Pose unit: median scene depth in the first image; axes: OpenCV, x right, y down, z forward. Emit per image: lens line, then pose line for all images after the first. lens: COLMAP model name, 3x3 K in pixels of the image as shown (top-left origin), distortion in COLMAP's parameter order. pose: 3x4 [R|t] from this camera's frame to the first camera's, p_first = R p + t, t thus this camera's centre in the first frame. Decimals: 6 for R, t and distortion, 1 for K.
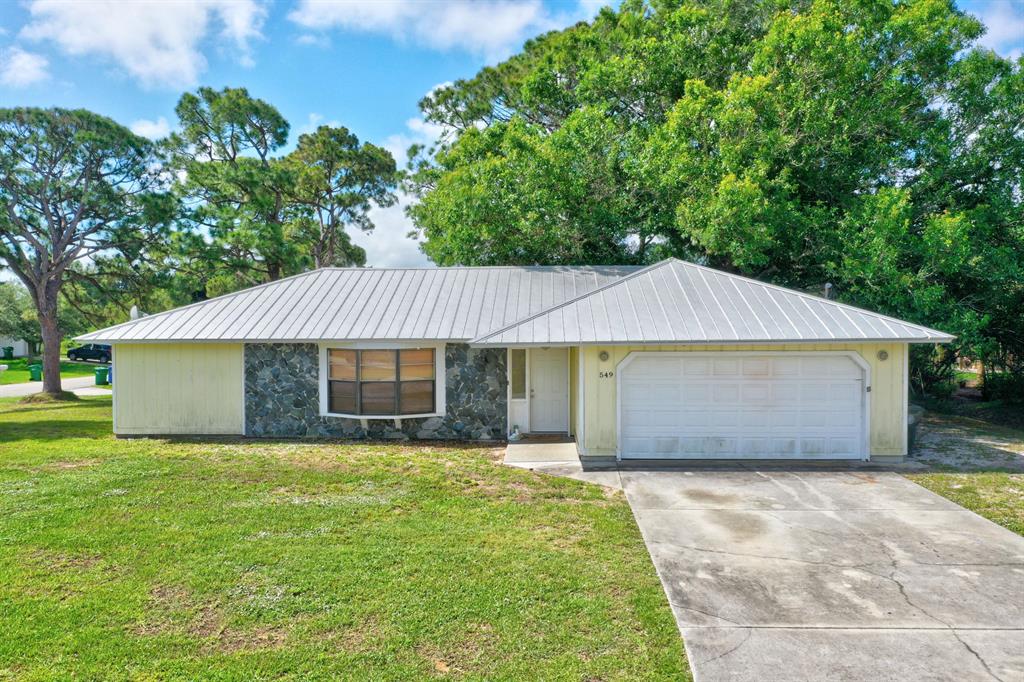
lens RADIAL K [[796.9, 0, 512.0], [0, 796.9, 341.0], [0, 0, 1]] dist [-0.026594, -0.008423]
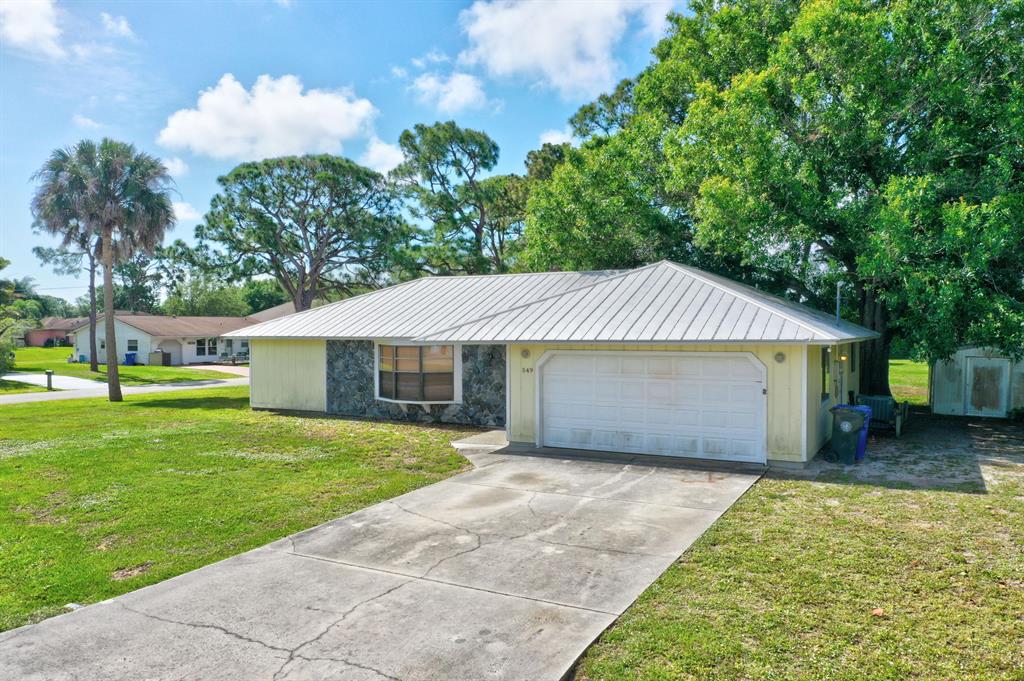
lens RADIAL K [[796.9, 0, 512.0], [0, 796.9, 340.5], [0, 0, 1]] dist [-0.026594, -0.008423]
pose [[0.899272, 0.008842, -0.437301, 0.514233], [-0.009067, 0.999958, 0.001574, -0.000841], [0.437296, 0.002550, 0.899314, -0.015816]]
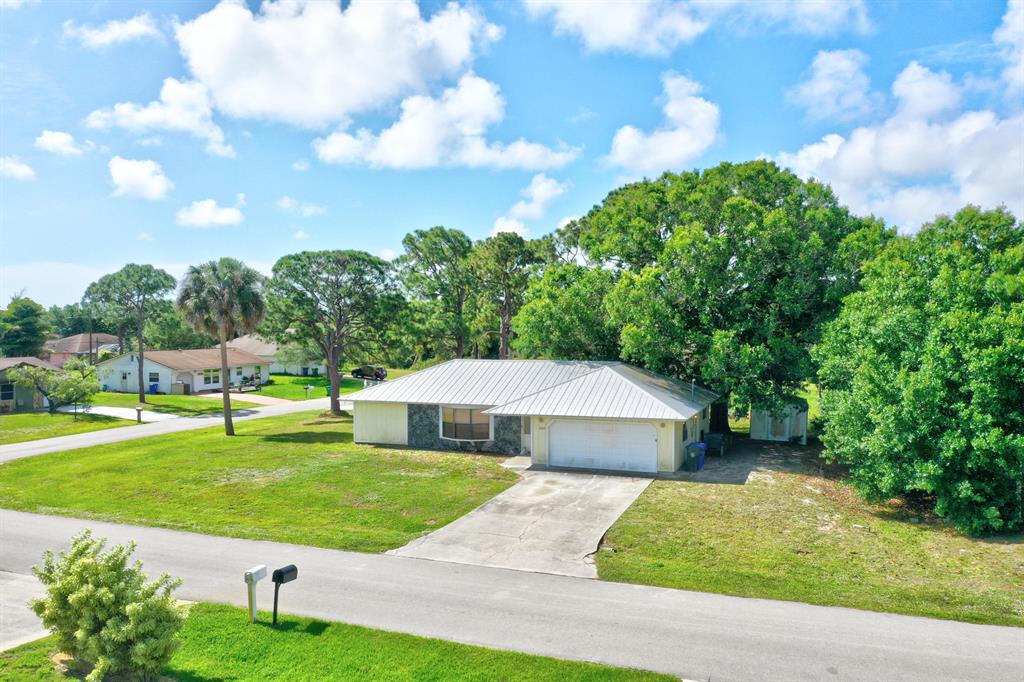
lens RADIAL K [[796.9, 0, 512.0], [0, 796.9, 341.0], [0, 0, 1]] dist [-0.026594, -0.008423]
pose [[0.946163, 0.007580, -0.323602, 0.669579], [-0.006663, 0.999970, 0.003941, -0.186391], [0.323622, -0.001573, 0.946185, -1.017240]]
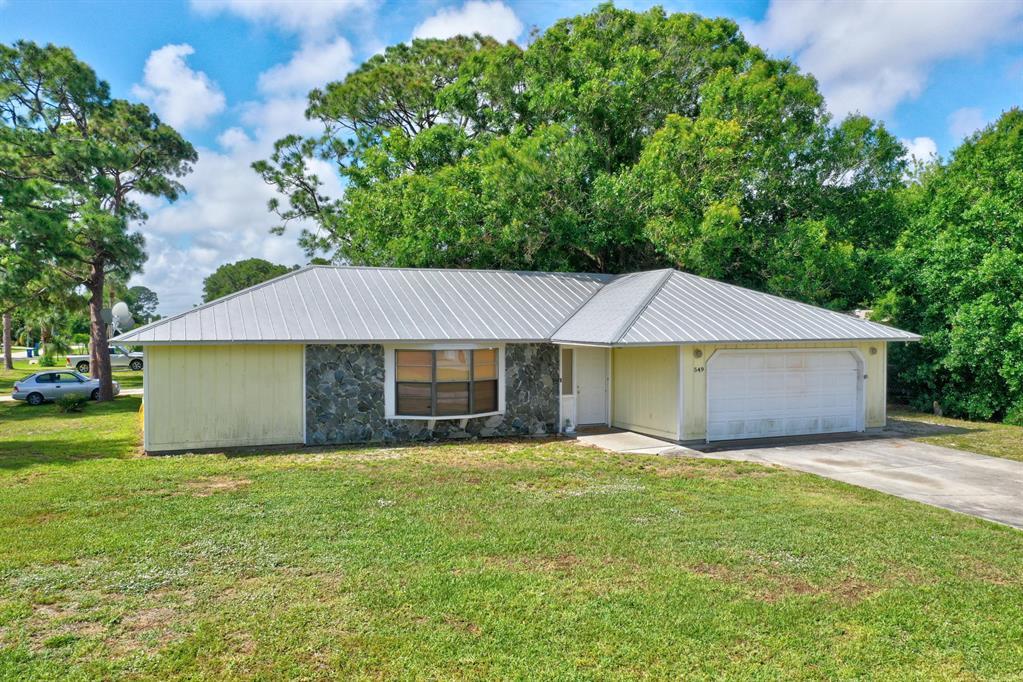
lens RADIAL K [[796.1, 0, 511.5], [0, 796.1, 341.0], [0, 0, 1]] dist [-0.026594, -0.008423]
pose [[0.903585, -0.002682, 0.428402, -0.546608], [0.004079, 0.999989, -0.002343, 0.001992], [-0.428390, 0.003864, 0.903585, 0.060446]]
